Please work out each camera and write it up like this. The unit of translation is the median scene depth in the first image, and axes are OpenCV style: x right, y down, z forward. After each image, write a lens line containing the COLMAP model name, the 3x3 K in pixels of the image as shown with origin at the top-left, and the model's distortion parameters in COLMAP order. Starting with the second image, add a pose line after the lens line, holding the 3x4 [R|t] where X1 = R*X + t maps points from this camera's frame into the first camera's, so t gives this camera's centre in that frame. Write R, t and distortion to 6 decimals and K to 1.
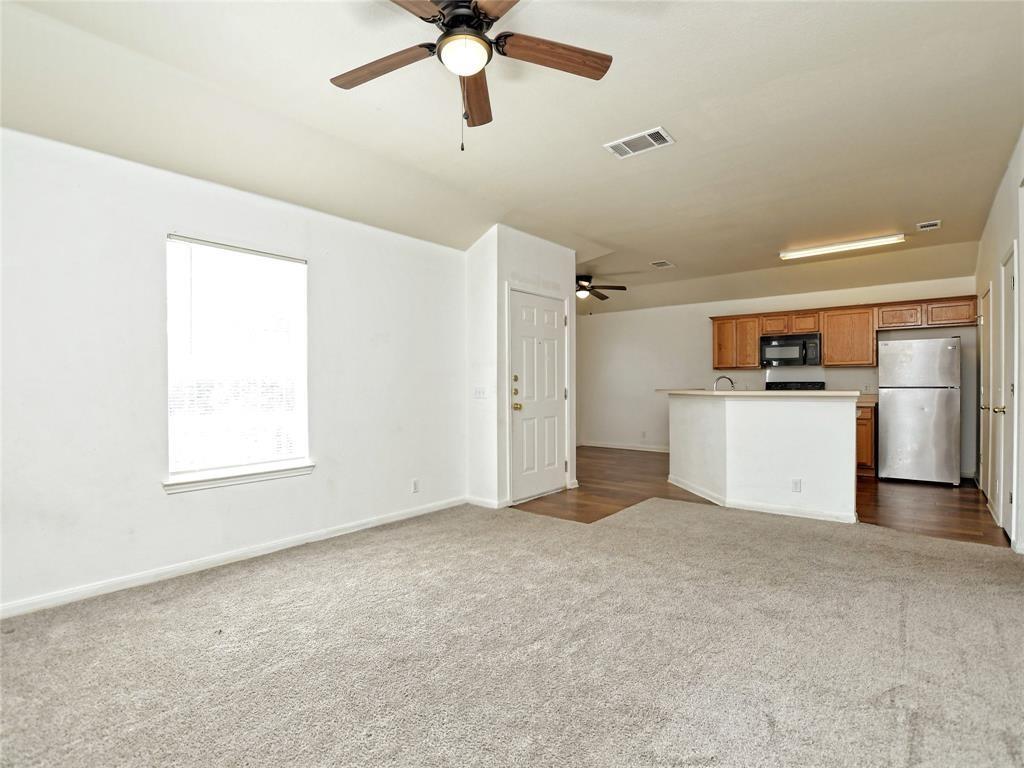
lens RADIAL K [[504.1, 0, 514.6], [0, 504.1, 388.3], [0, 0, 1]] dist [-0.030703, 0.000948]
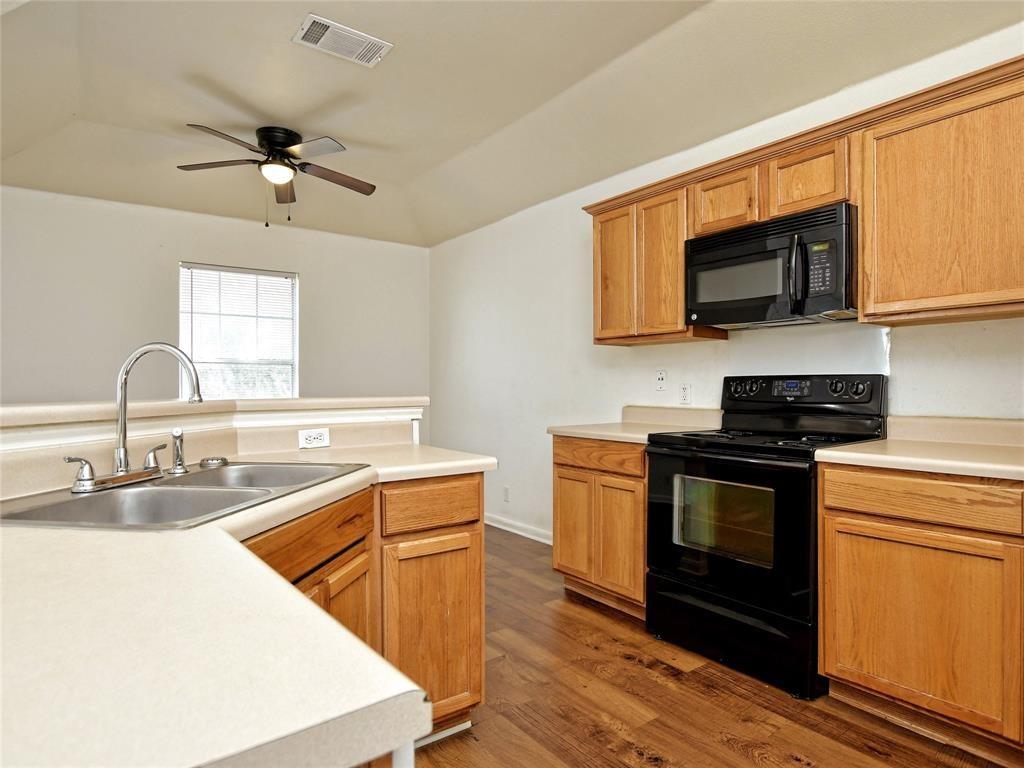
lens RADIAL K [[592.8, 0, 513.1], [0, 592.8, 386.7], [0, 0, 1]] dist [-0.015693, -0.001306]
pose [[0.970675, 0.003271, -0.240375, 0.510977], [-0.003504, 0.999994, -0.000542, -0.004755], [0.240371, 0.001368, 0.970680, 0.629975]]
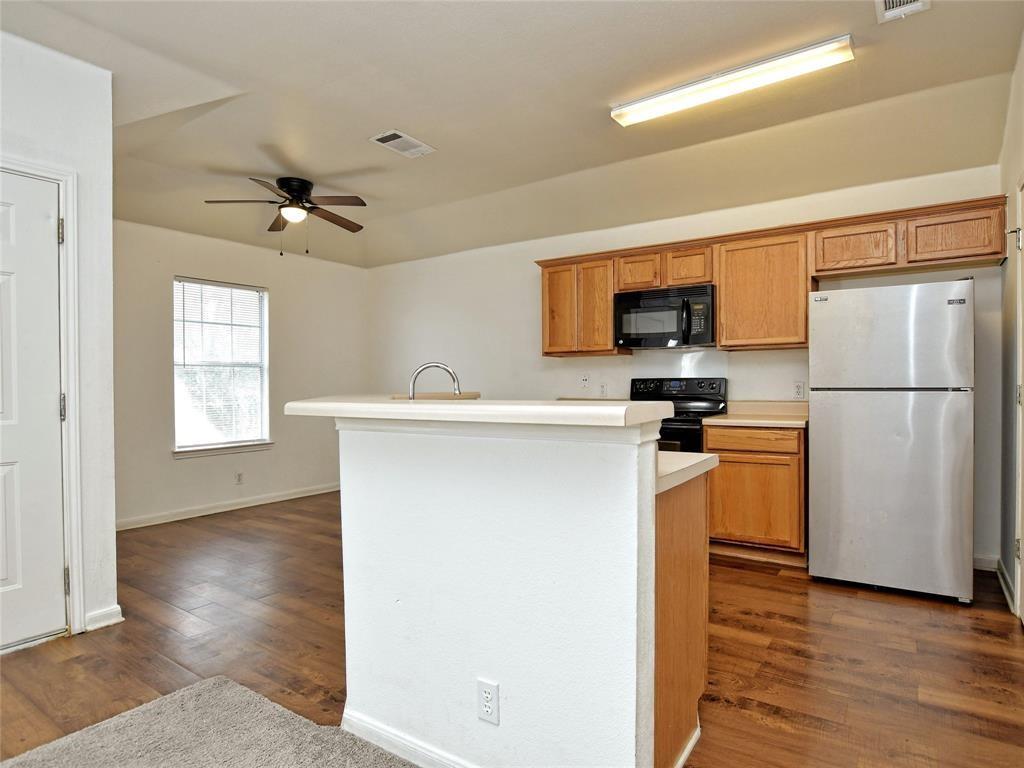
lens RADIAL K [[592.8, 0, 517.1], [0, 592.8, 384.2], [0, 0, 1]] dist [-0.015693, -0.001306]
pose [[0.996390, -0.000469, 0.084889, 0.358425], [0.000670, 0.999997, -0.002338, -0.004901], [-0.084888, 0.002387, 0.996388, 0.402981]]
